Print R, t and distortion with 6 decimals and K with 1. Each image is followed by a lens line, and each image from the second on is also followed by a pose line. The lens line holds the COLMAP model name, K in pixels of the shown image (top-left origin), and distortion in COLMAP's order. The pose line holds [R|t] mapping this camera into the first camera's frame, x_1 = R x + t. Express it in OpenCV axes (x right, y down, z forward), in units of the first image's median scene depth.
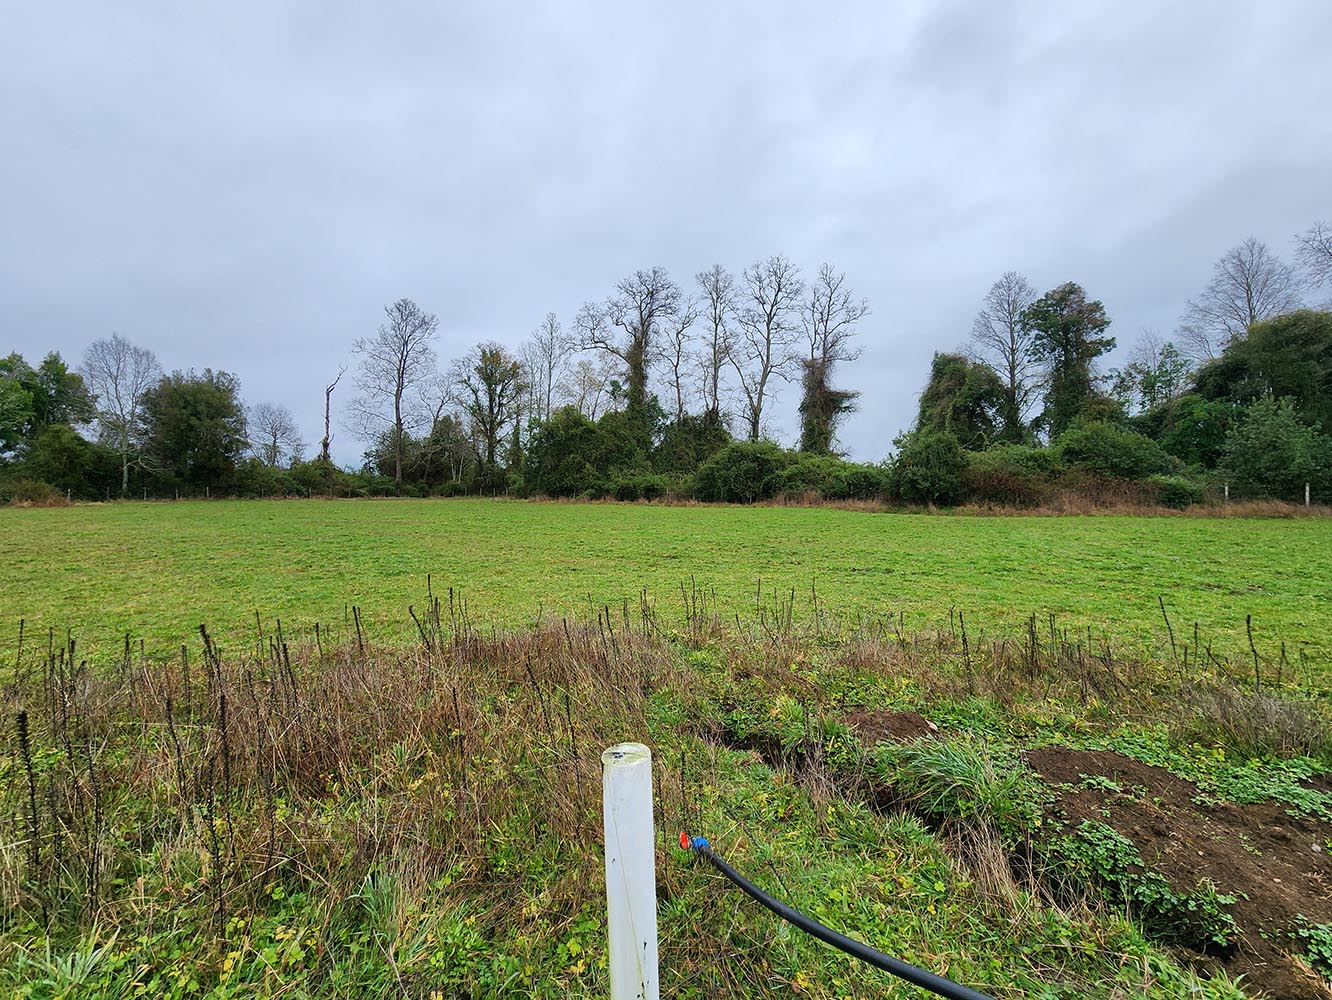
lens RADIAL K [[541.3, 0, 666.0], [0, 541.3, 500.0], [0, 0, 1]] dist [0.000650, -0.000068]
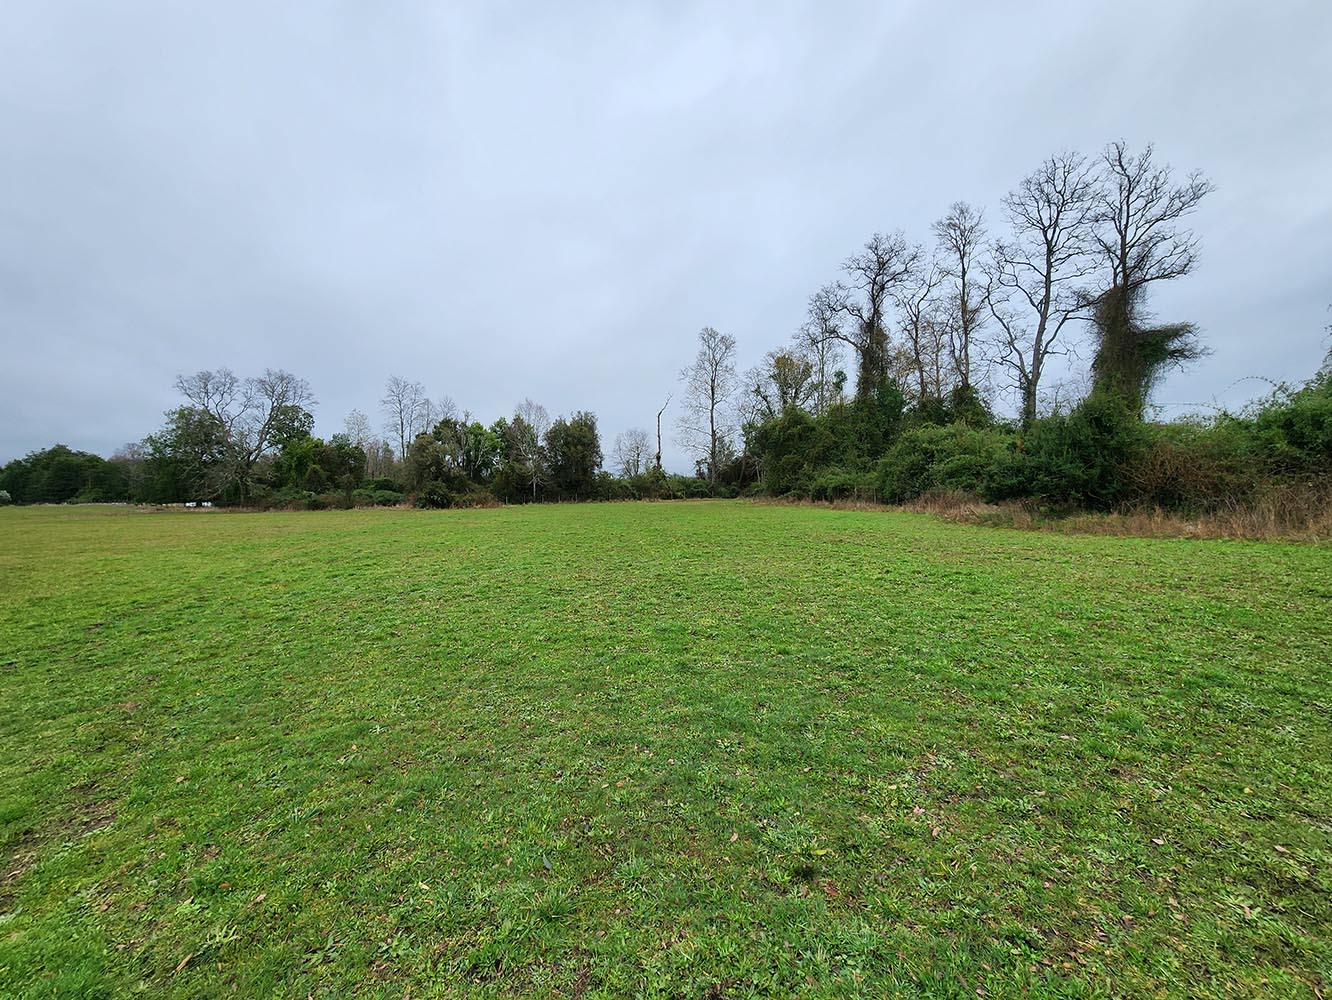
lens RADIAL K [[541.3, 0, 666.0], [0, 541.3, 500.0], [0, 0, 1]] dist [0.000650, -0.000068]
pose [[0.727248, -0.009430, -0.686310, 0.312123], [0.014605, 0.999892, 0.001737, -0.006034], [0.686220, -0.011286, 0.727307, 0.116787]]
